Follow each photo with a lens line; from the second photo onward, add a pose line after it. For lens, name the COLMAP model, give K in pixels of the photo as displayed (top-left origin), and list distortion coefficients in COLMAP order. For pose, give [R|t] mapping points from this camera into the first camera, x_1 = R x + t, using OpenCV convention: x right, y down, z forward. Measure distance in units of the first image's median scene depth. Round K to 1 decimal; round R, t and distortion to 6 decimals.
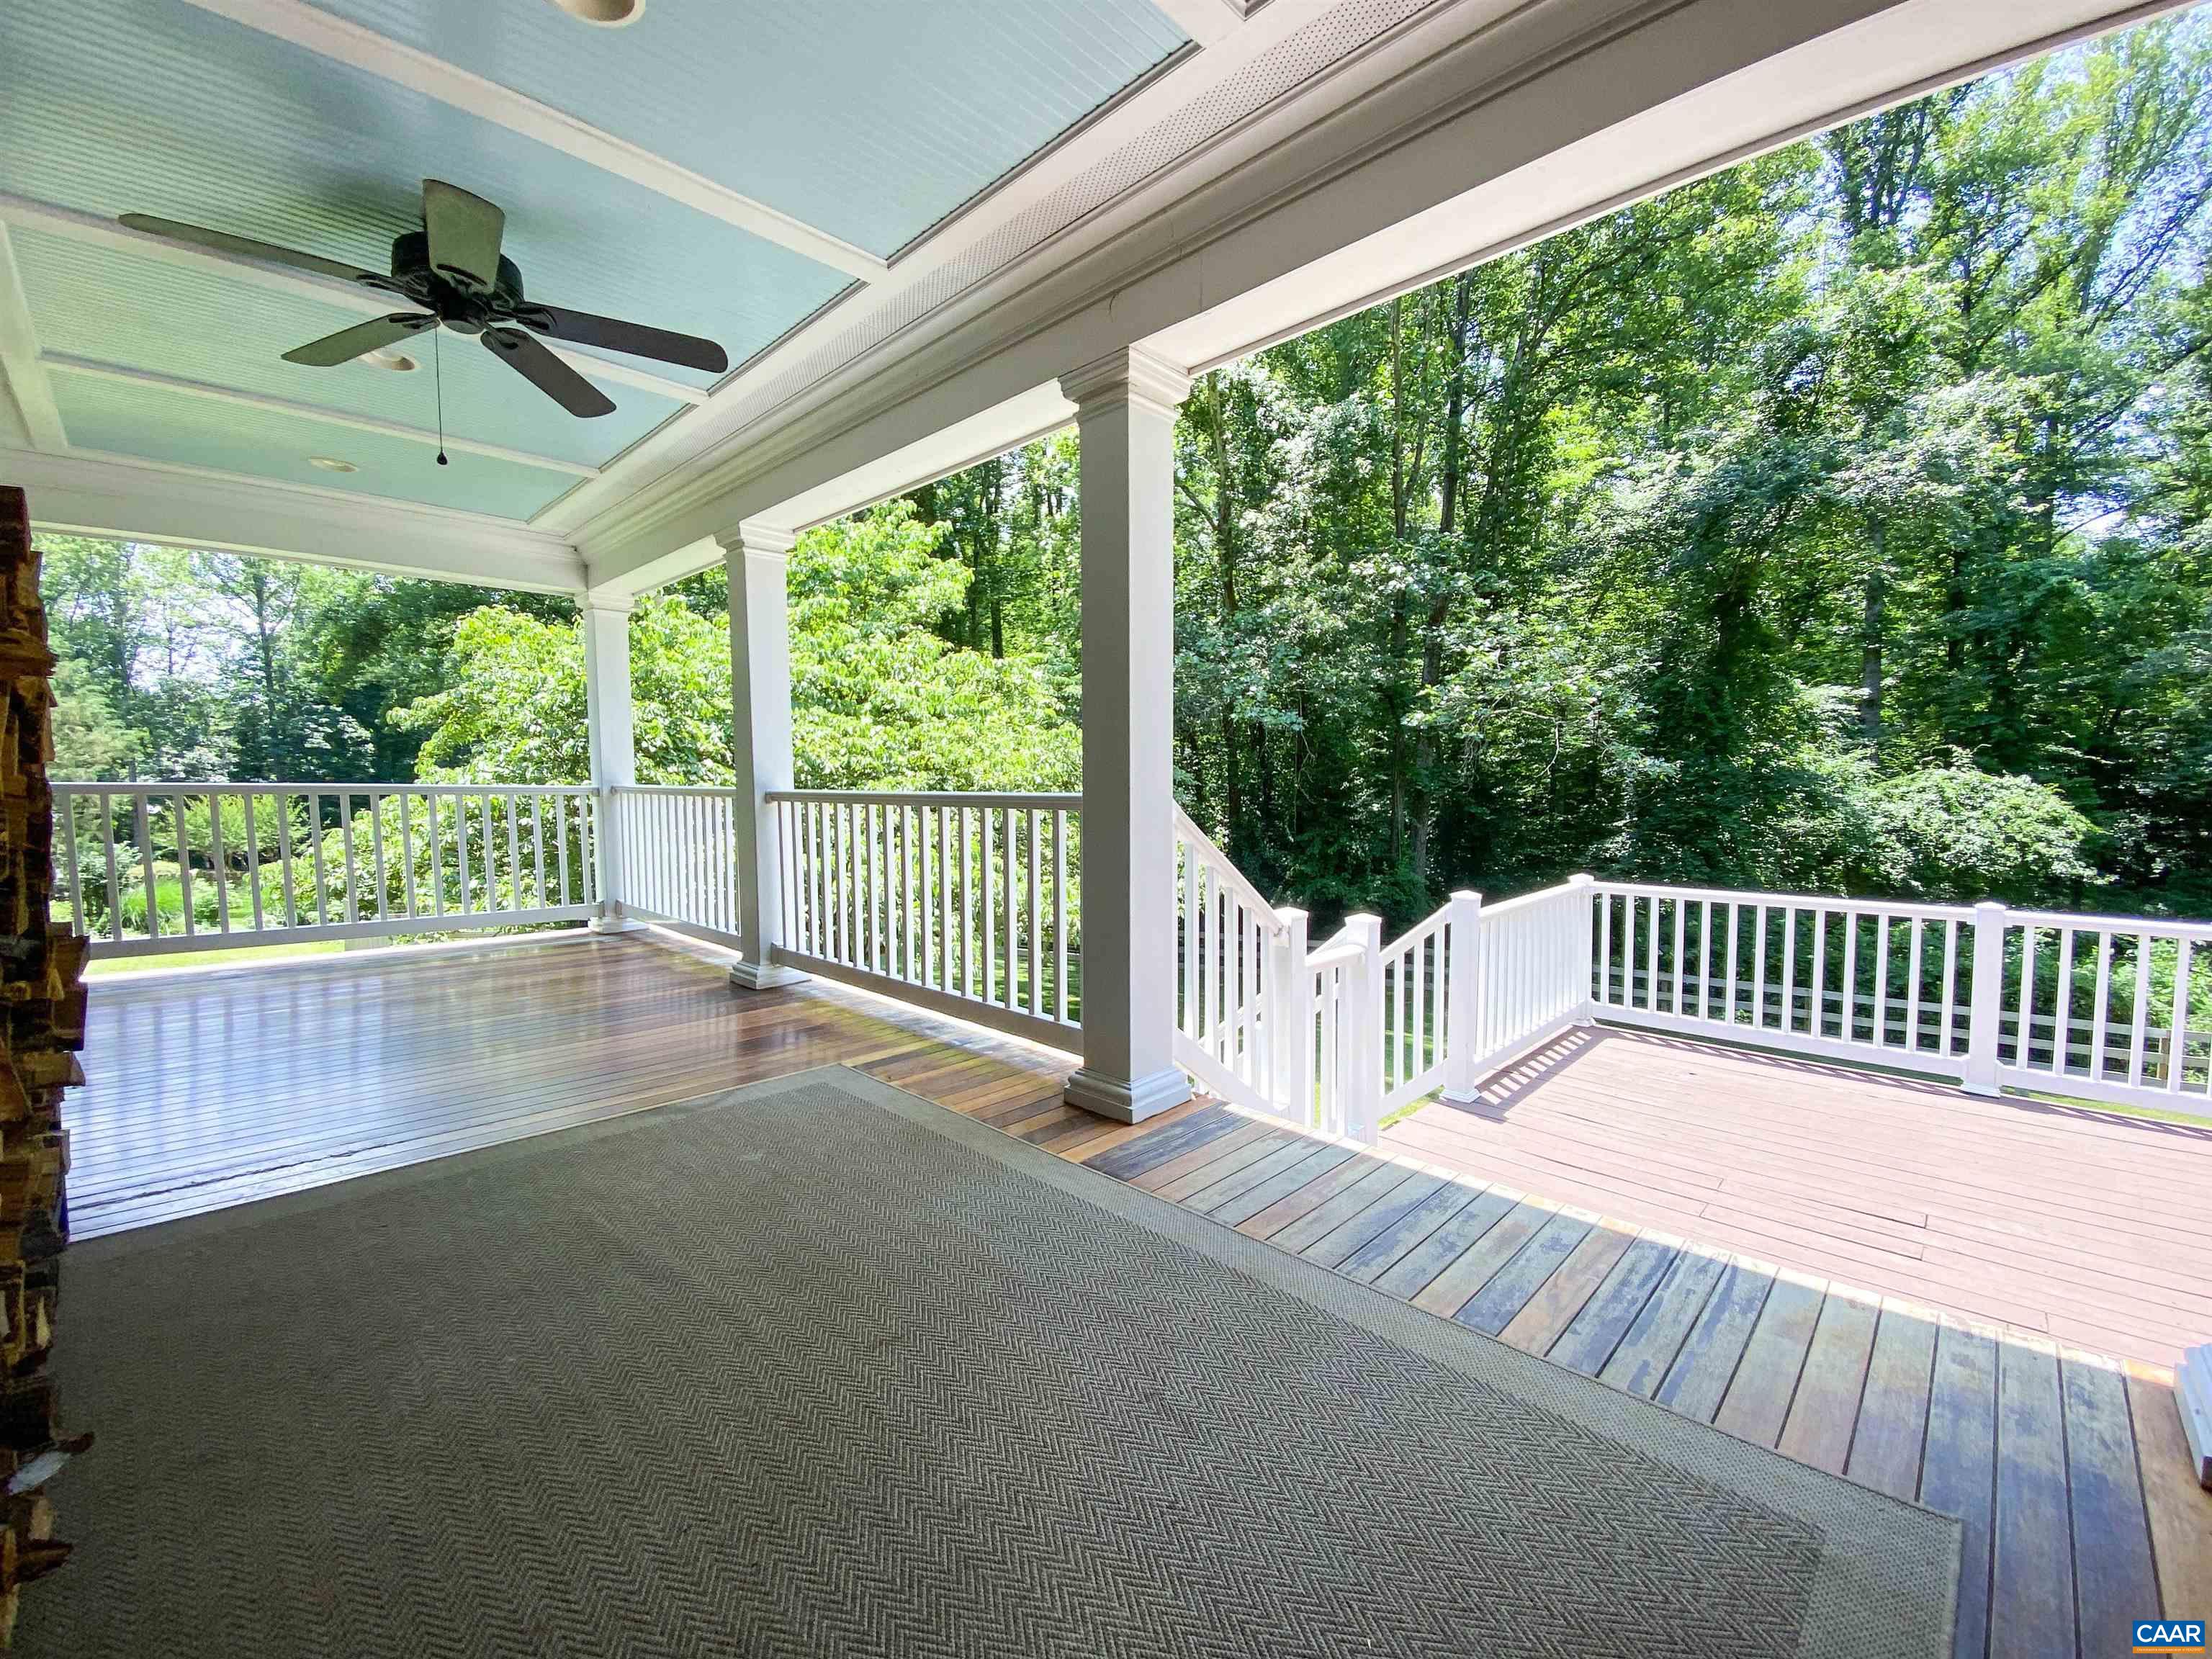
lens RADIAL K [[912.6, 0, 1098.0], [0, 912.6, 836.2], [0, 0, 1]] dist [0.024926, -0.021958]
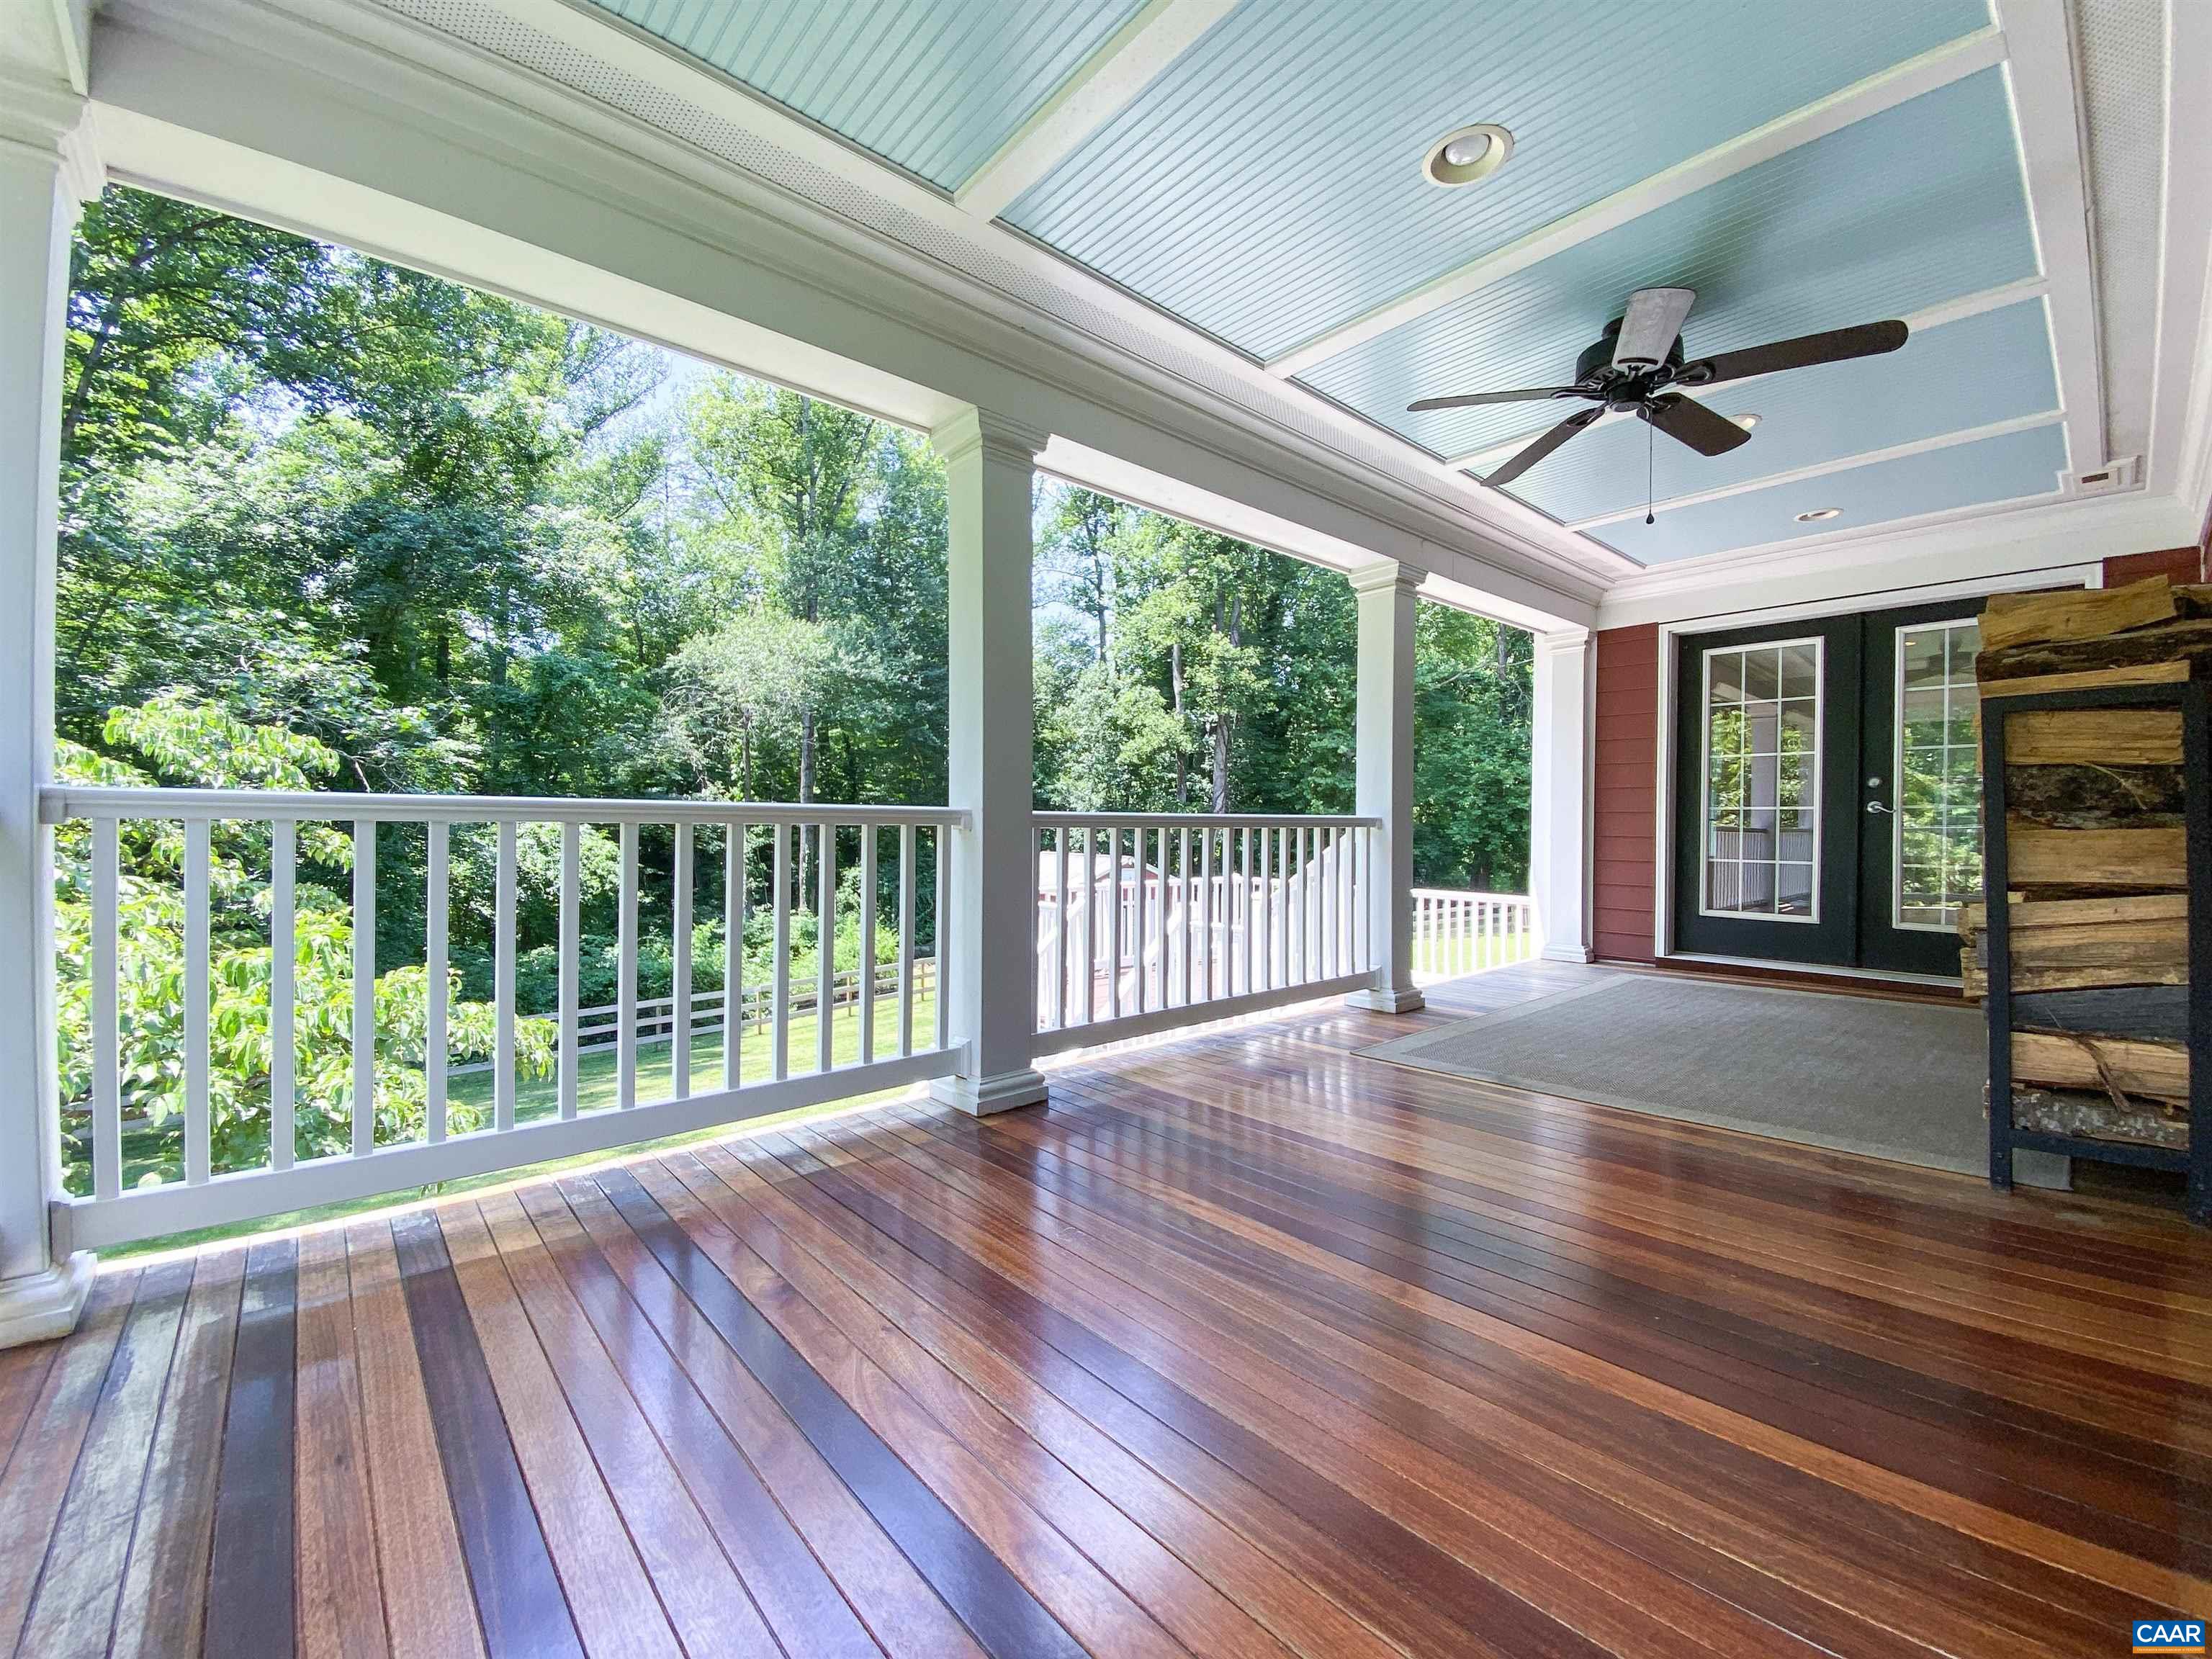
lens RADIAL K [[901.7, 0, 1093.7], [0, 901.7, 831.2], [0, 0, 1]] dist [0.013593, -0.009179]
pose [[0.068459, 0.006624, 0.997632, -0.245570], [0.053705, 0.998504, -0.010315, -0.005024], [-0.996207, 0.054284, 0.068001, 0.199238]]
